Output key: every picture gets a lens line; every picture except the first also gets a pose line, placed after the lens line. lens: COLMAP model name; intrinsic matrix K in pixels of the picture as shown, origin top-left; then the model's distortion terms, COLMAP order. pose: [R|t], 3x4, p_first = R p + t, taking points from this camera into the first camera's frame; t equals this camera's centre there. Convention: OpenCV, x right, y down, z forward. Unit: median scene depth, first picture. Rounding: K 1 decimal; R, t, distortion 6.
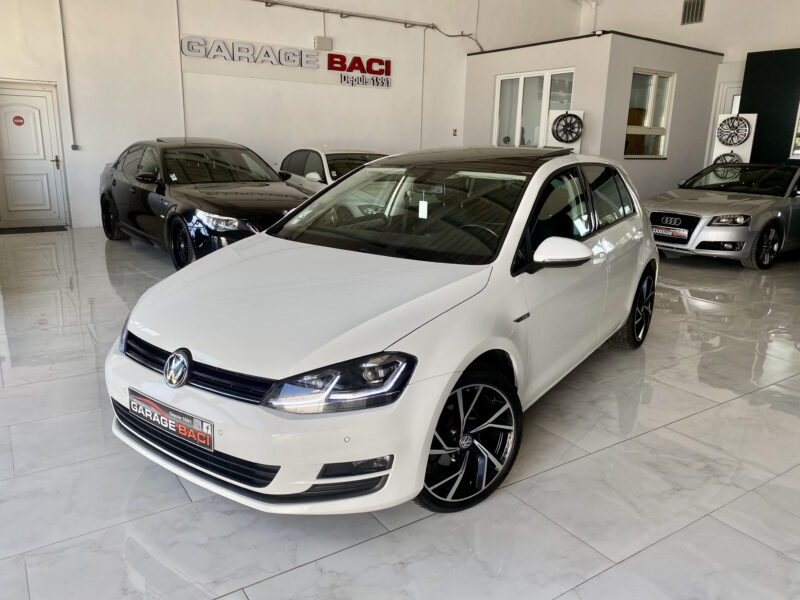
lens RADIAL K [[611.1, 0, 400.0], [0, 611.1, 300.0], [0, 0, 1]] dist [0.012577, -0.012048]
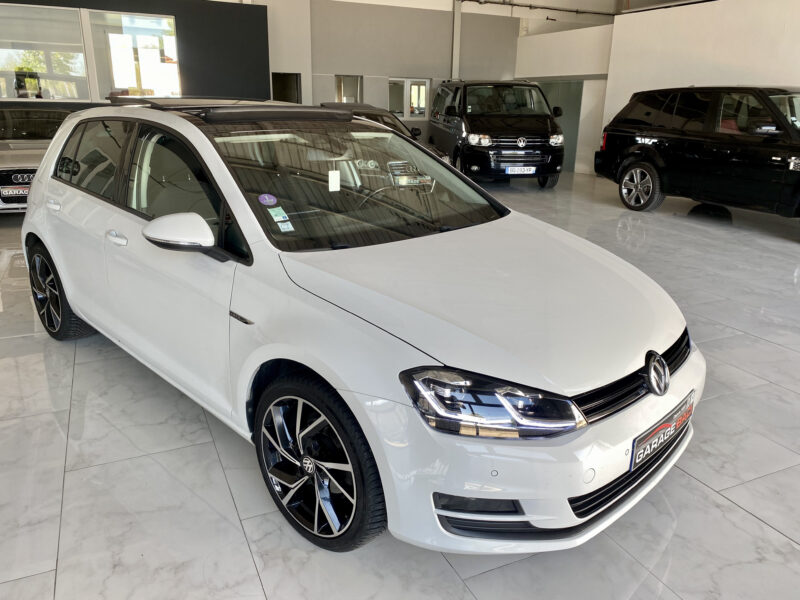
lens RADIAL K [[613.8, 0, 400.0], [0, 613.8, 300.0], [0, 0, 1]] dist [0.009768, -0.004565]
pose [[0.153005, -0.321683, 0.934403, -0.291062], [0.222318, 0.932504, 0.284625, -0.078533], [-0.962894, 0.164186, 0.214194, 0.272785]]
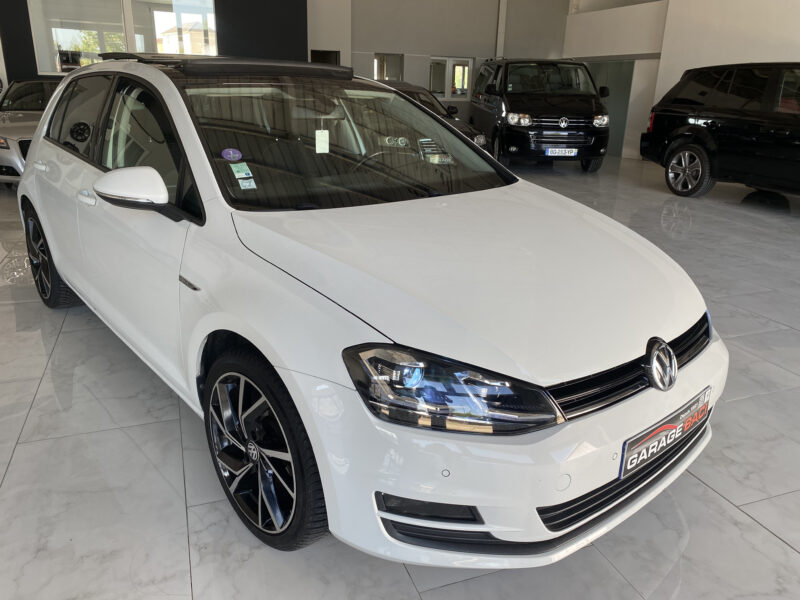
lens RADIAL K [[611.1, 0, 400.0], [0, 611.1, 300.0], [0, 0, 1]] dist [0.012577, -0.012048]
pose [[0.233124, -0.334503, 0.913105, -0.260171], [0.212001, 0.933874, 0.287985, -0.059041], [-0.949057, 0.126443, 0.288623, 0.255098]]
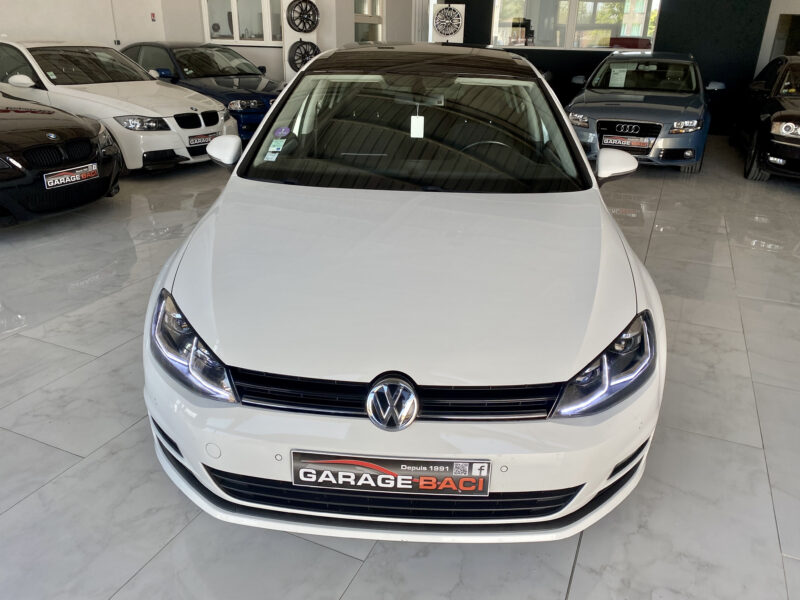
lens RADIAL K [[610.7, 0, 413.4], [0, 610.7, 304.7], [0, 0, 1]] dist [0.001868, 0.001462]
pose [[0.841169, -0.217125, 0.495269, -0.155095], [0.128349, 0.969845, 0.207190, -0.031284], [-0.525320, -0.110714, 0.843671, 0.100223]]
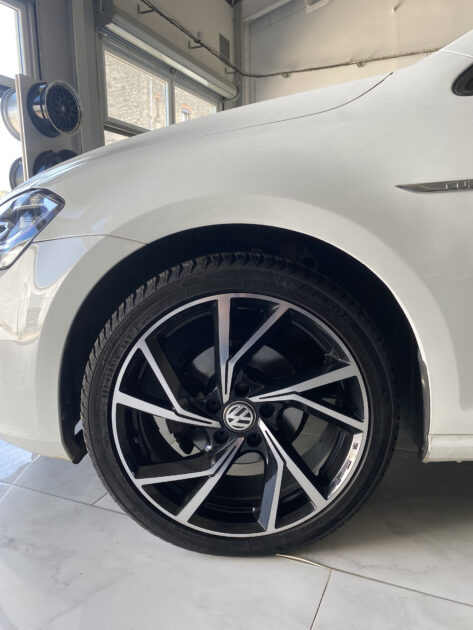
lens RADIAL K [[484.4, 0, 240.2], [0, 484.4, 315.4], [0, 0, 1]] dist [-0.008579, -0.007947]
pose [[0.538109, 0.104257, -0.836403, 0.108189], [-0.170874, 0.985209, 0.012872, 0.038620], [0.825373, 0.135993, 0.547964, 0.204918]]
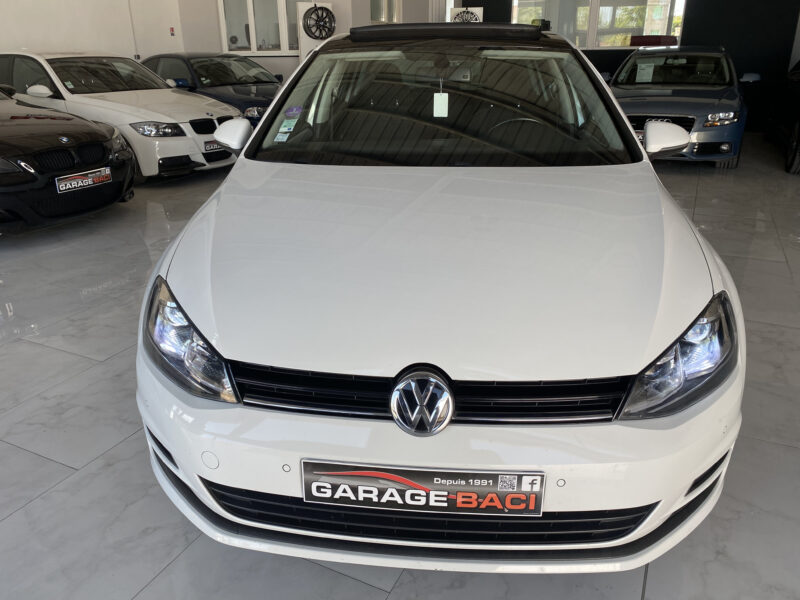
lens RADIAL K [[611.1, 0, 400.0], [0, 611.1, 300.0], [0, 0, 1]] dist [0.012577, -0.012048]
pose [[0.863844, -0.215028, 0.455561, -0.145504], [0.151640, 0.973374, 0.171897, -0.018527], [-0.480394, -0.079410, 0.873450, 0.124245]]
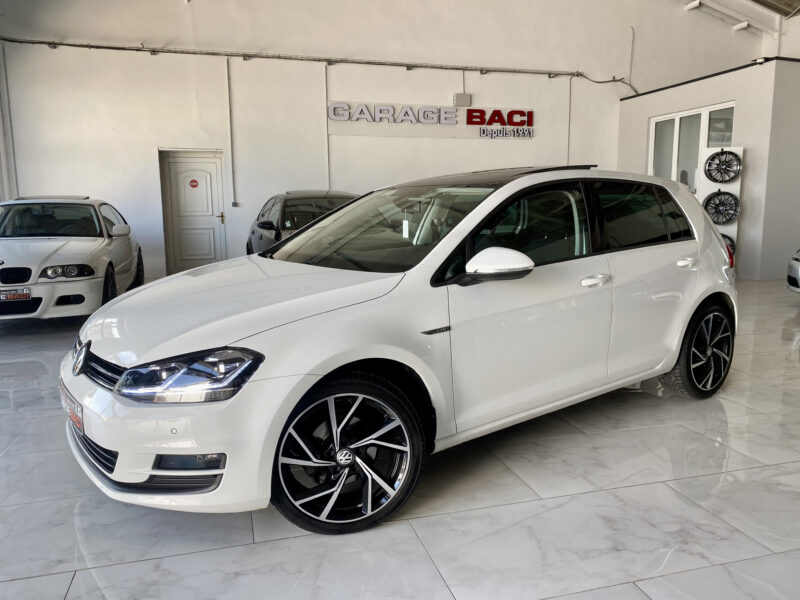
lens RADIAL K [[611.1, 0, 400.0], [0, 611.1, 300.0], [0, 0, 1]] dist [0.012577, -0.012048]
pose [[0.950435, 0.015808, -0.310523, 0.120945], [-0.046696, 0.994637, -0.092291, 0.019697], [0.307398, 0.102217, 0.946075, 0.032435]]
